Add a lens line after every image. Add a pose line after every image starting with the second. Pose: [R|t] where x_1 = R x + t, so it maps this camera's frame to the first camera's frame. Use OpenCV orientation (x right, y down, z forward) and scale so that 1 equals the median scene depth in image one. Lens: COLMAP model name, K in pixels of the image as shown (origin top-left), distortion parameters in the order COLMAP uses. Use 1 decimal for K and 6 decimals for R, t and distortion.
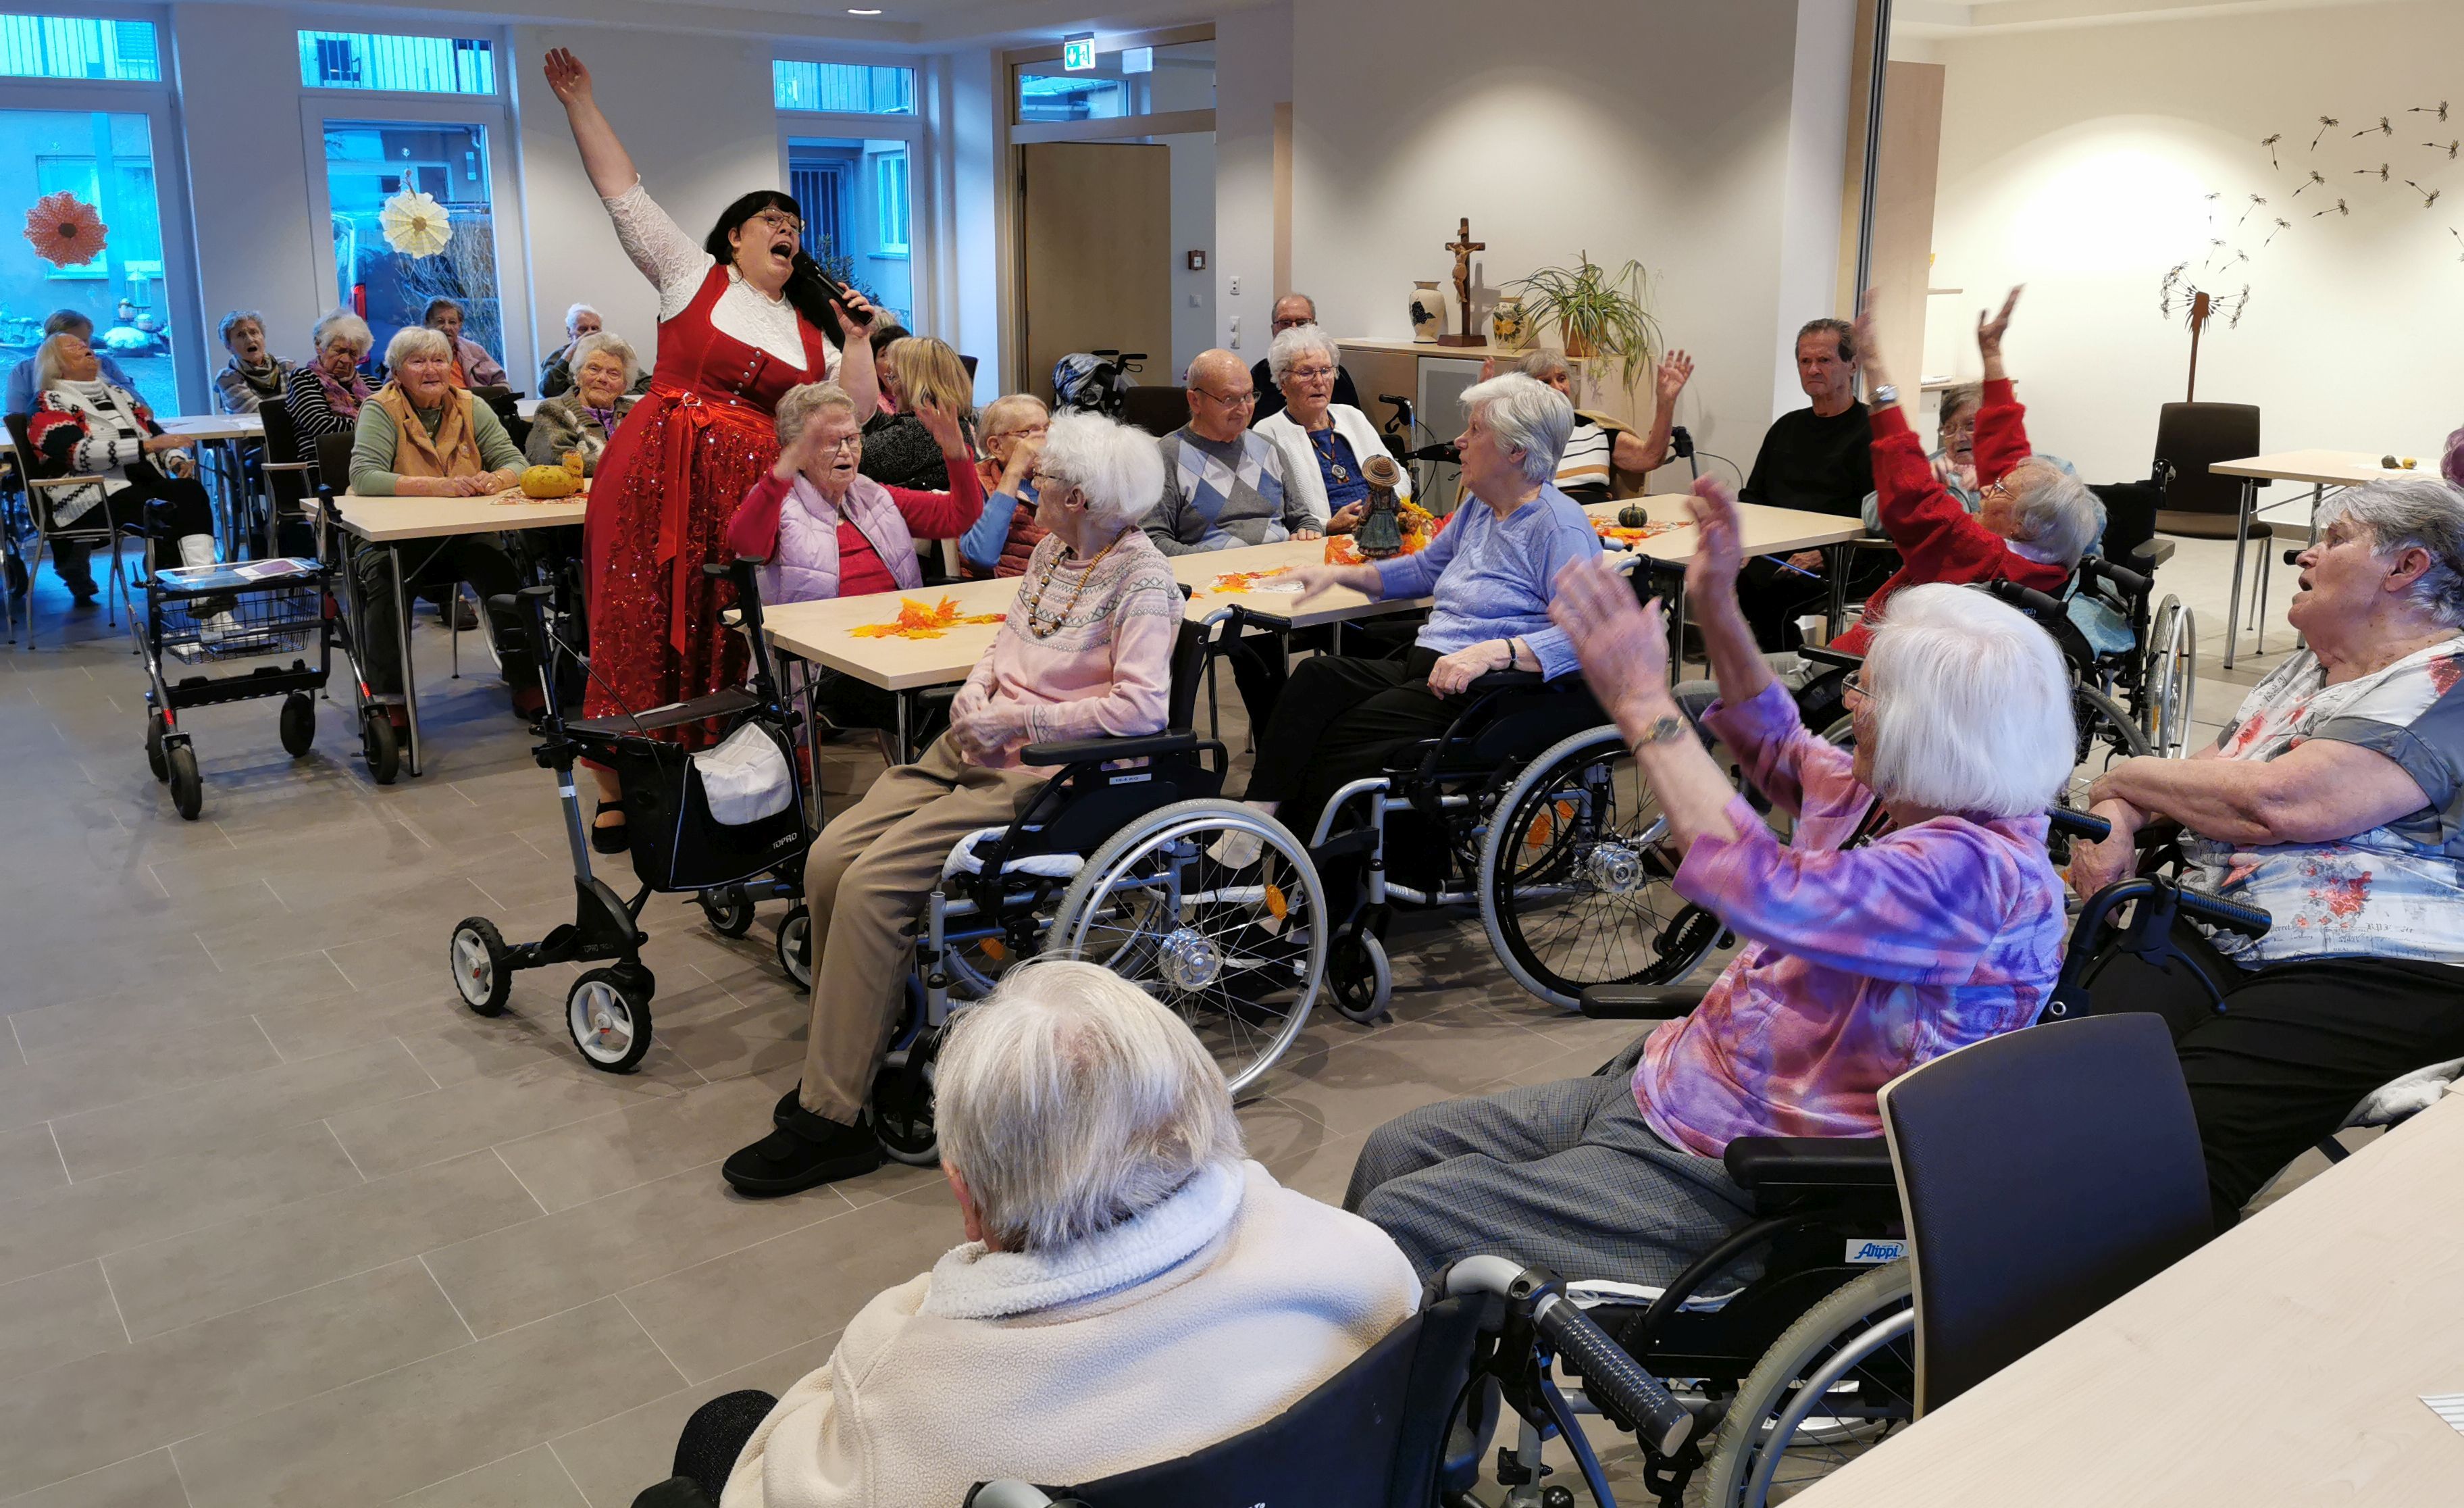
lens RADIAL K [[1893.4, 0, 1233.3], [0, 1893.4, 607.5], [0, 0, 1]] dist [0.076223, -0.111542]
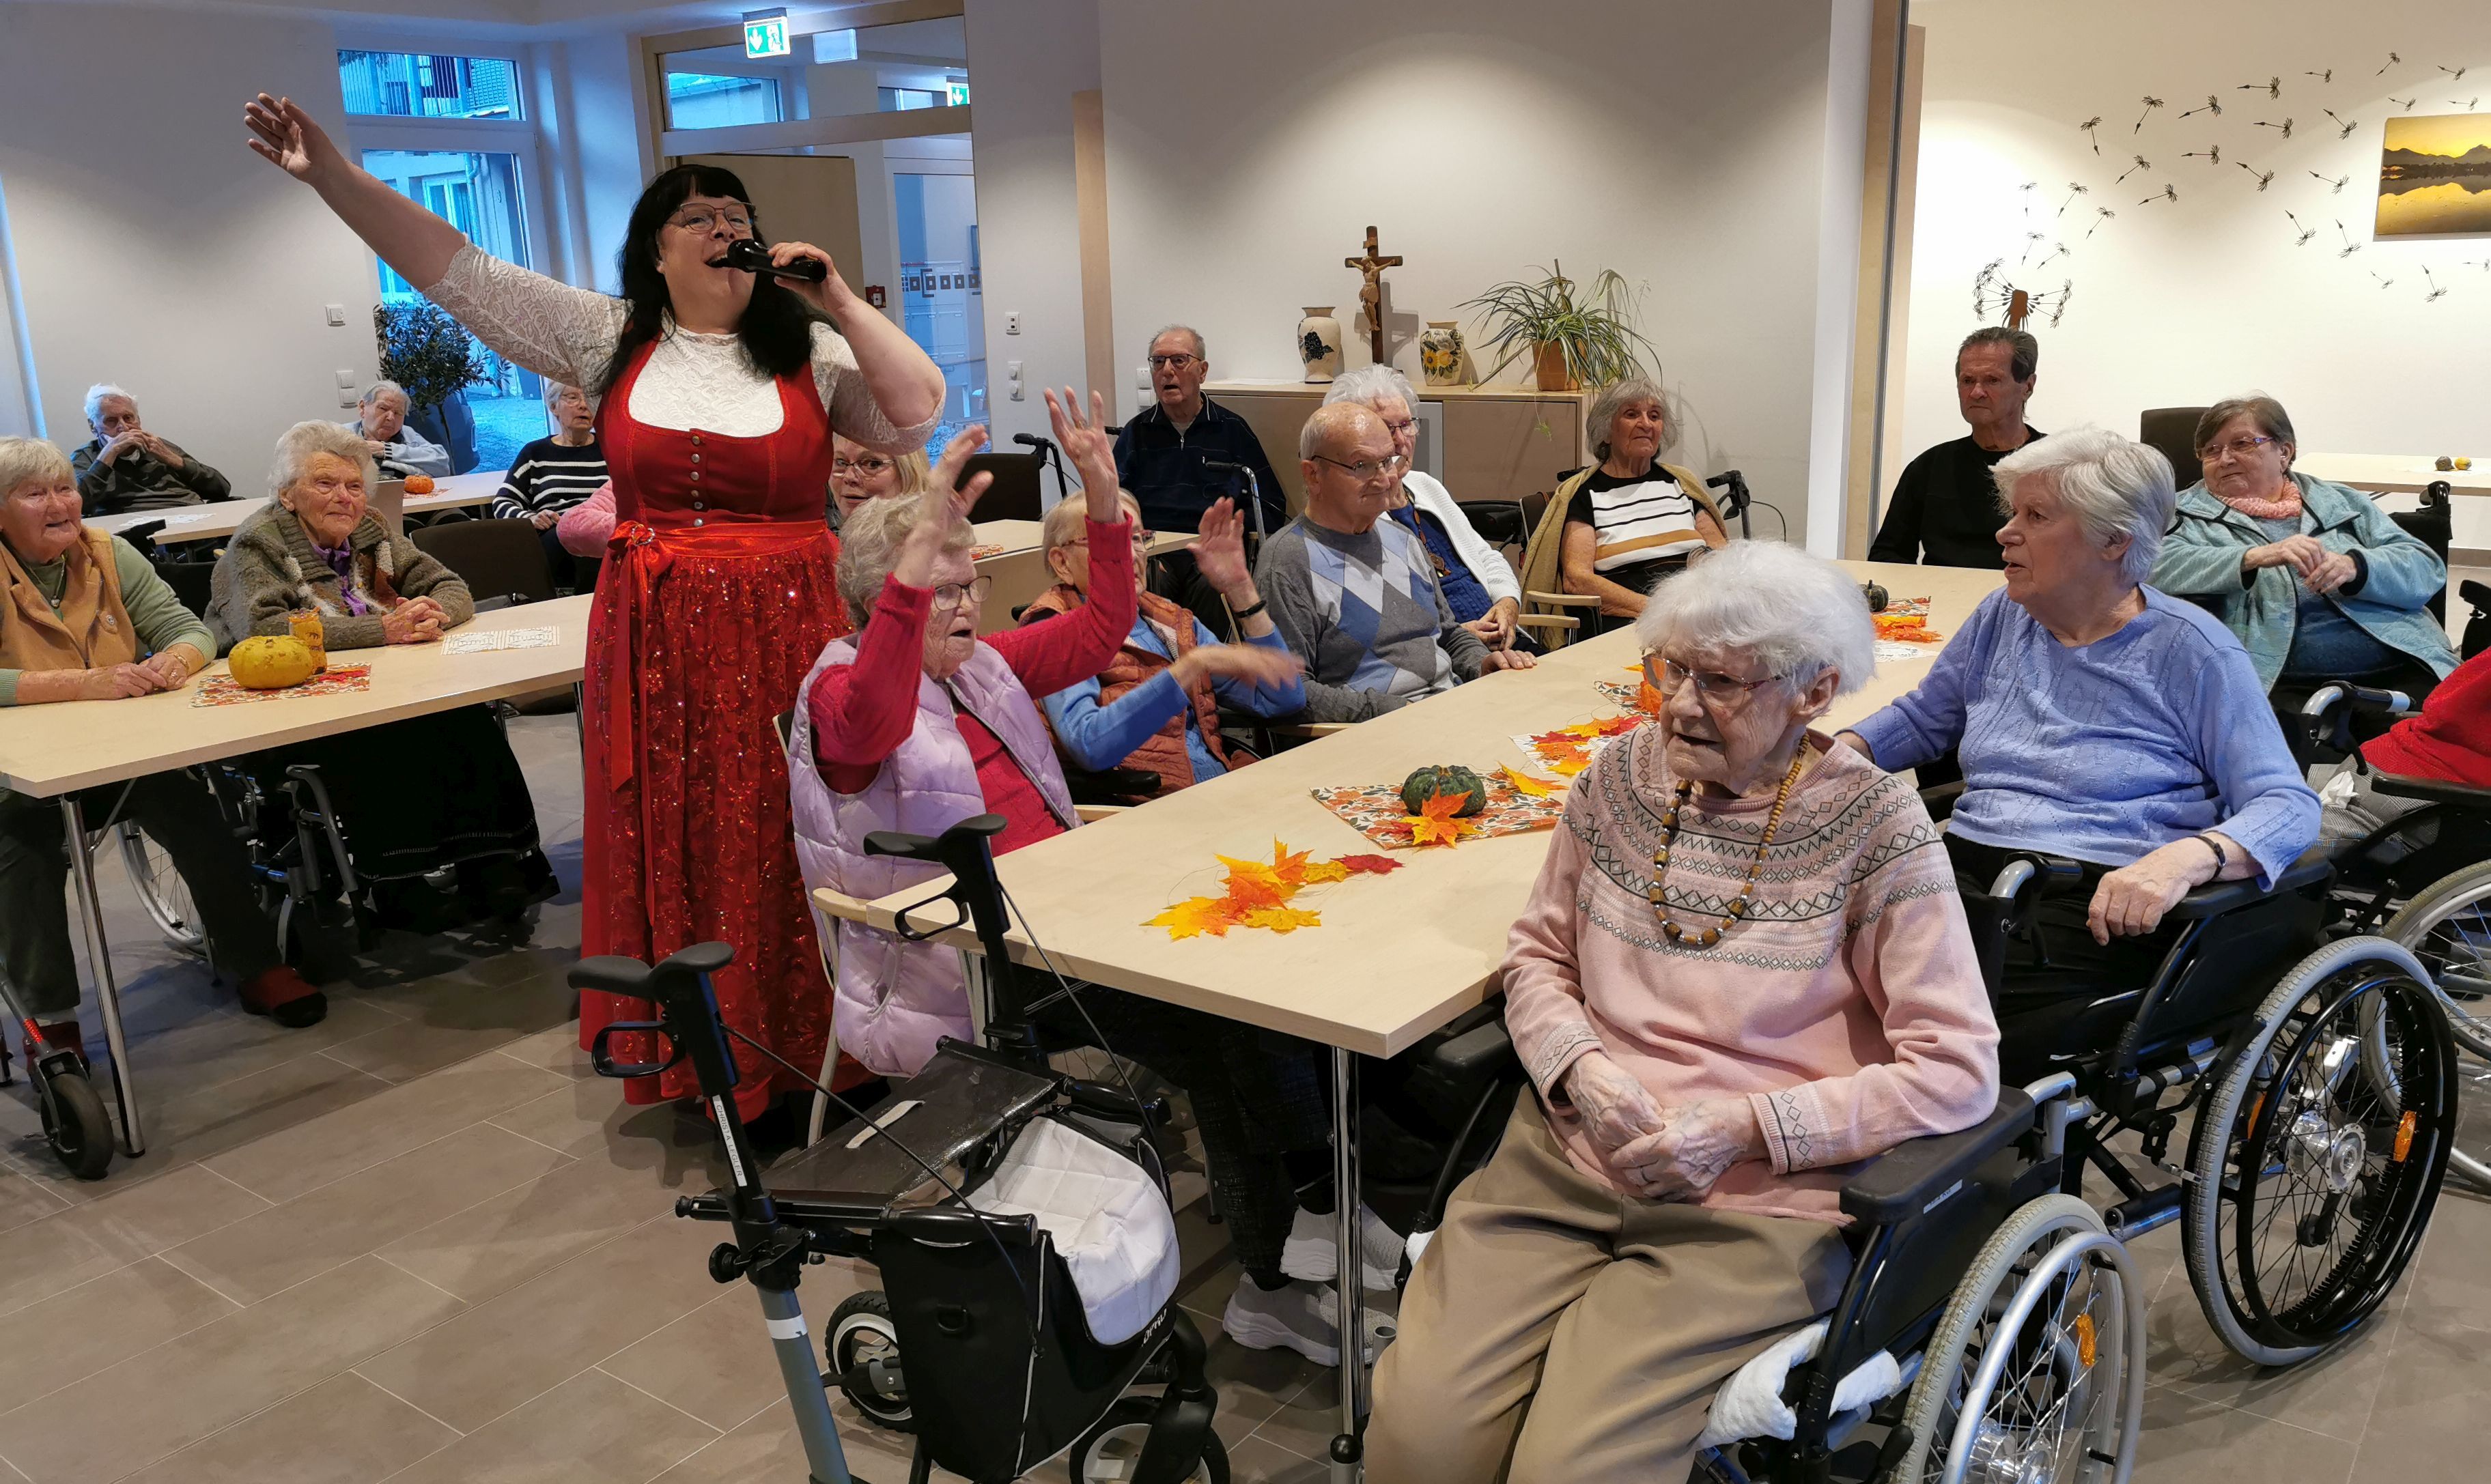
lens RADIAL K [[1906.1, 0, 1245.5], [0, 1906.1, 742.0], [0, 0, 1]] dist [0.092813, -0.142496]
pose [[0.963089, -0.094937, 0.251887, -0.157971], [0.082565, 0.994822, 0.059263, -0.038158], [-0.256209, -0.036279, 0.965940, 0.212043]]
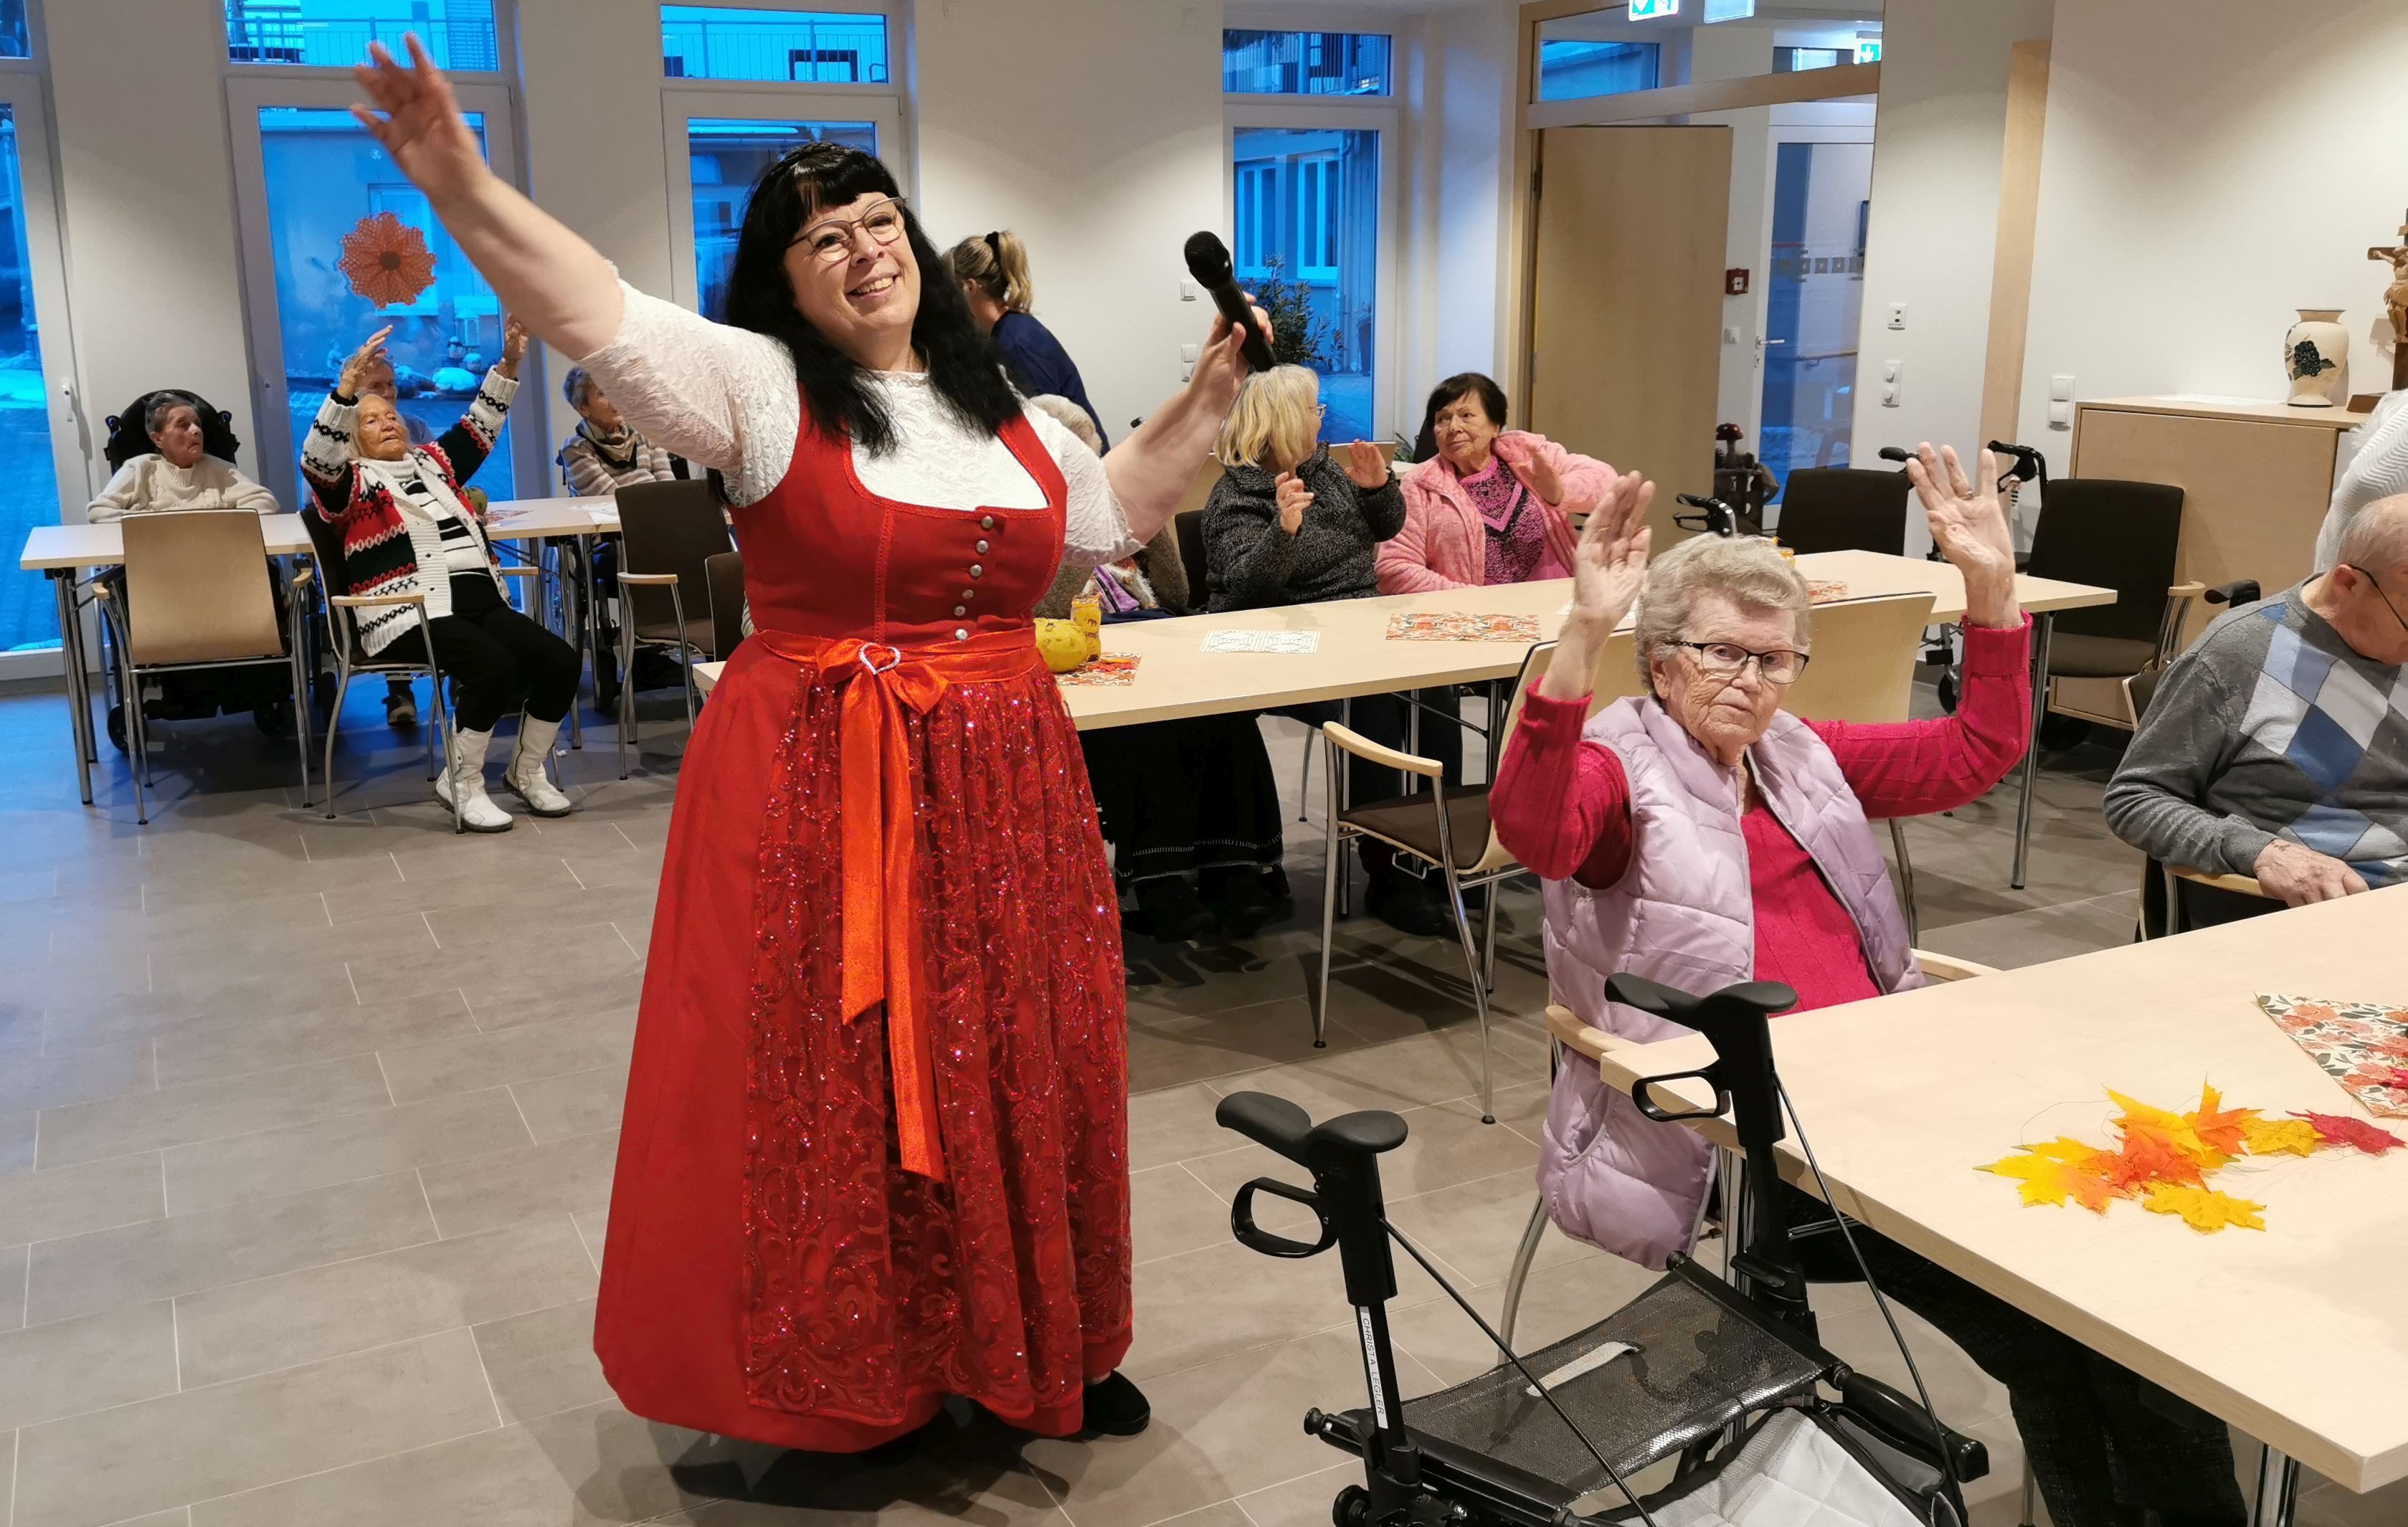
lens RADIAL K [[2019.4, 0, 1130.1], [0, 2019.4, 708.7], [0, 0, 1]] dist [0.058802, -0.075149]
pose [[0.979535, 0.033381, -0.198484, -0.150686], [-0.028465, 0.999215, 0.027569, -0.047802], [0.199249, -0.021355, 0.979716, 0.260476]]
